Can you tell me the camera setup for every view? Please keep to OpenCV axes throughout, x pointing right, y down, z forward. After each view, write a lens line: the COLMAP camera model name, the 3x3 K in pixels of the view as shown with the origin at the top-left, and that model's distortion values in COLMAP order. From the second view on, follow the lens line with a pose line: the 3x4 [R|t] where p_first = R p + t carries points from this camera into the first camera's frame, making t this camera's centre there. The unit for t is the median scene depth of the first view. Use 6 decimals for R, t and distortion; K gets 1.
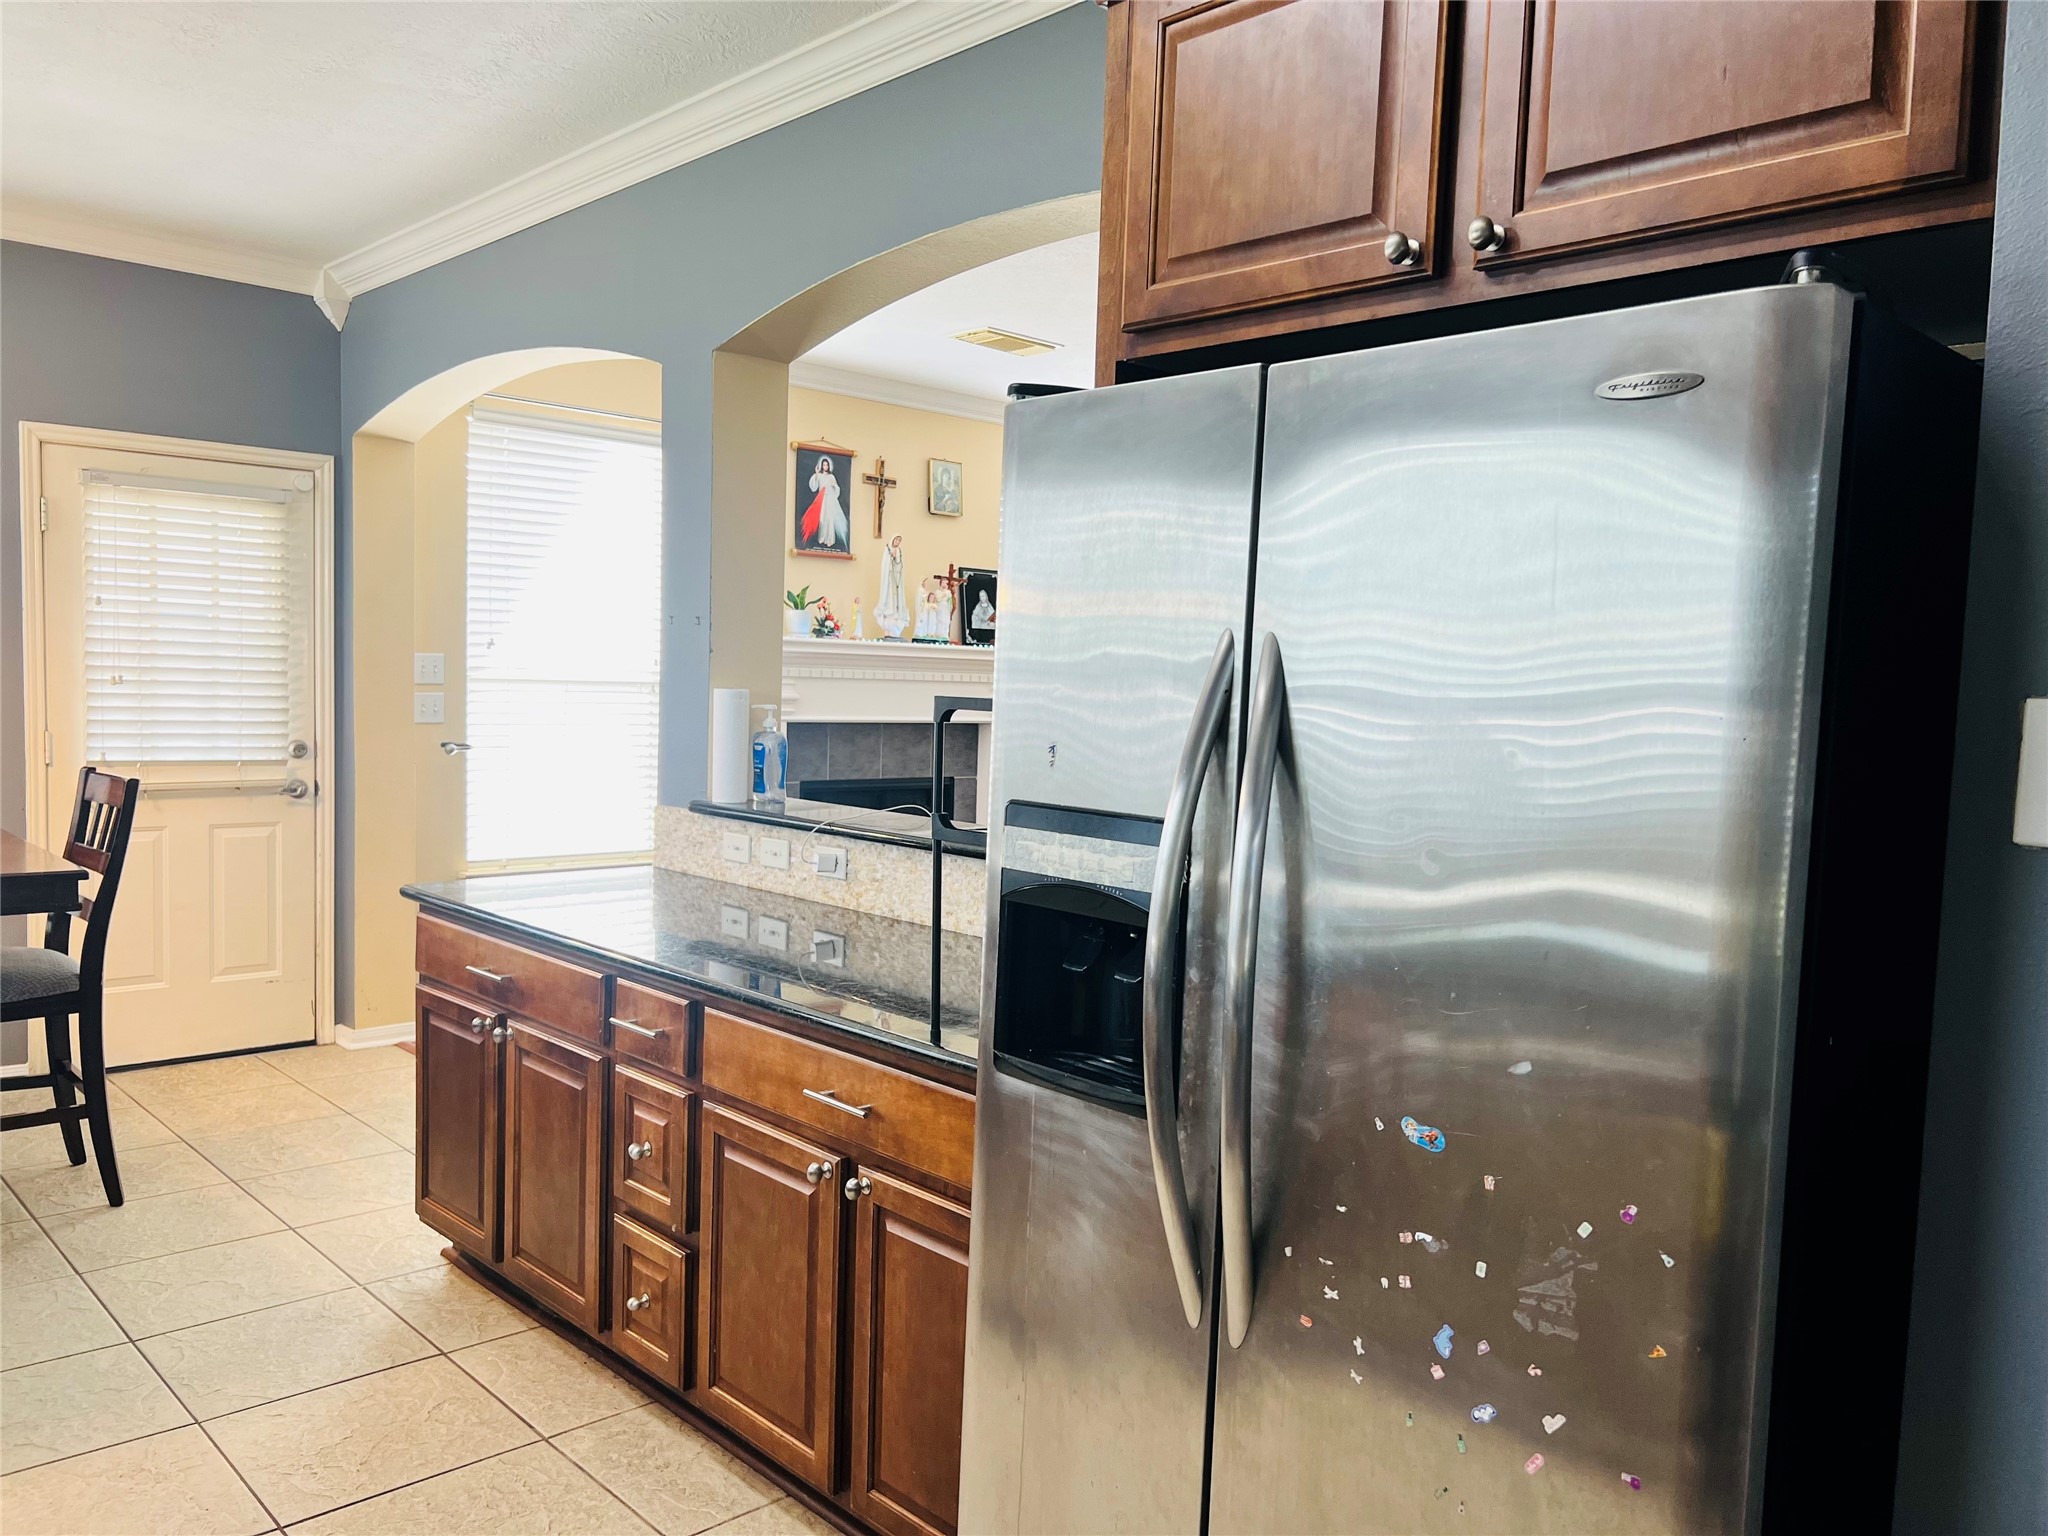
lens RADIAL K [[1552.2, 0, 1027.5], [0, 1552.2, 789.4], [0, 0, 1]] dist [0.049529, -0.048262]
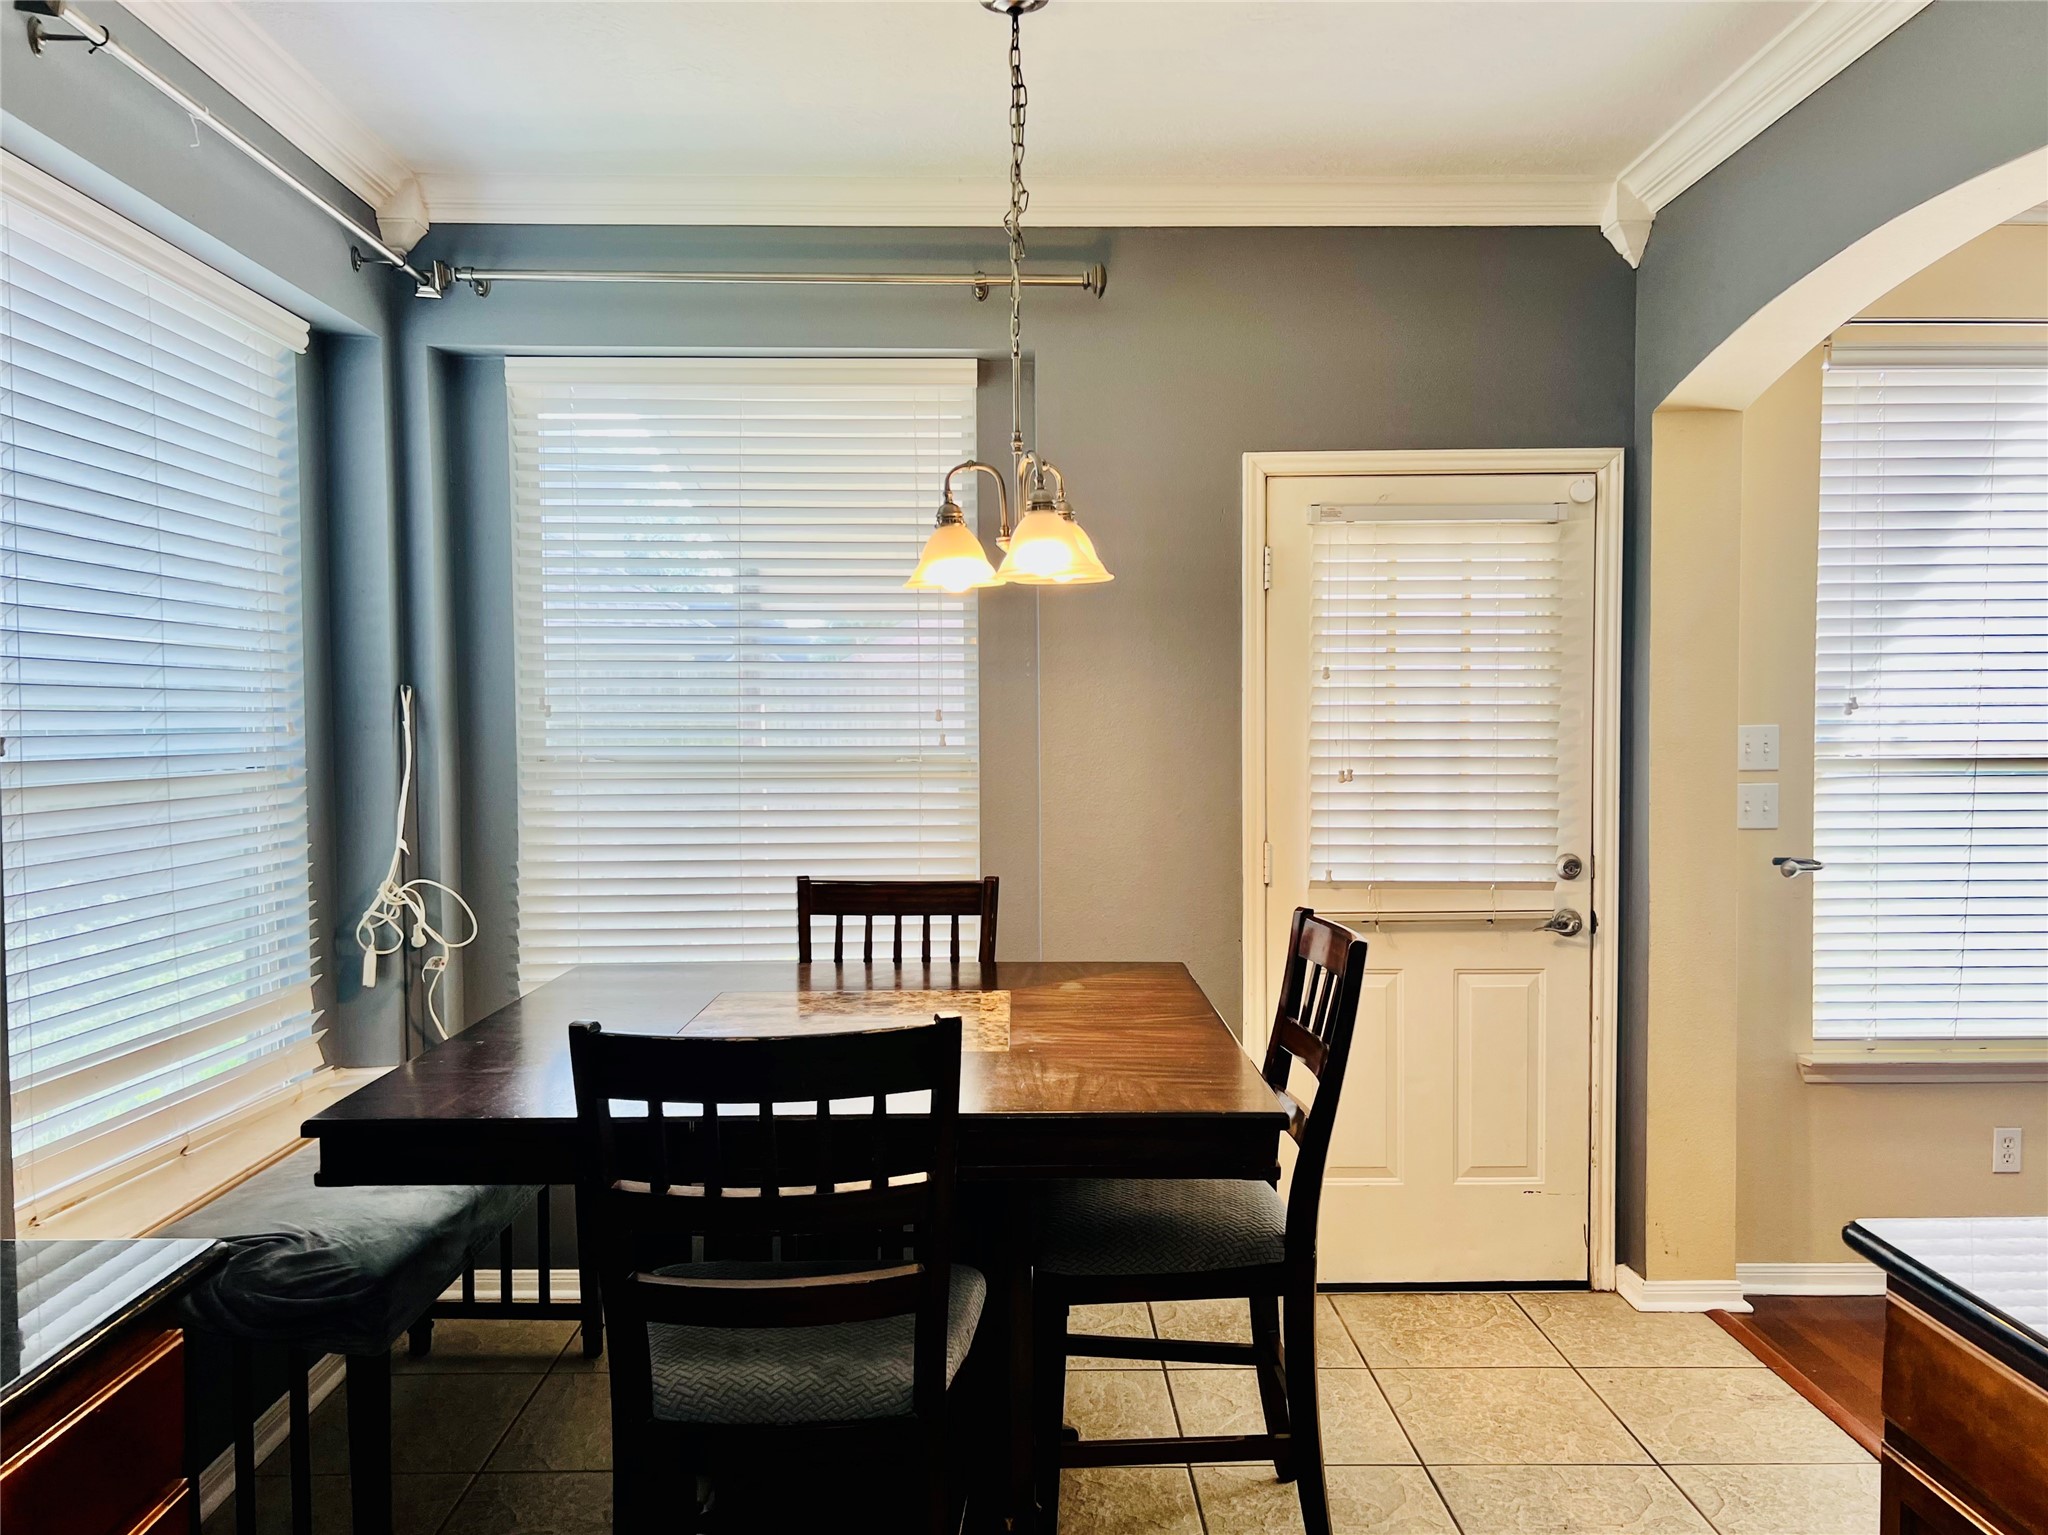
lens RADIAL K [[1552.2, 0, 1027.5], [0, 1552.2, 788.9], [0, 0, 1]] dist [0.049529, -0.048262]
pose [[0.741900, -0.005588, -0.670488, -0.176690], [-0.020333, 0.999318, -0.030828, -0.034406], [0.670203, 0.036504, 0.741280, 0.315766]]
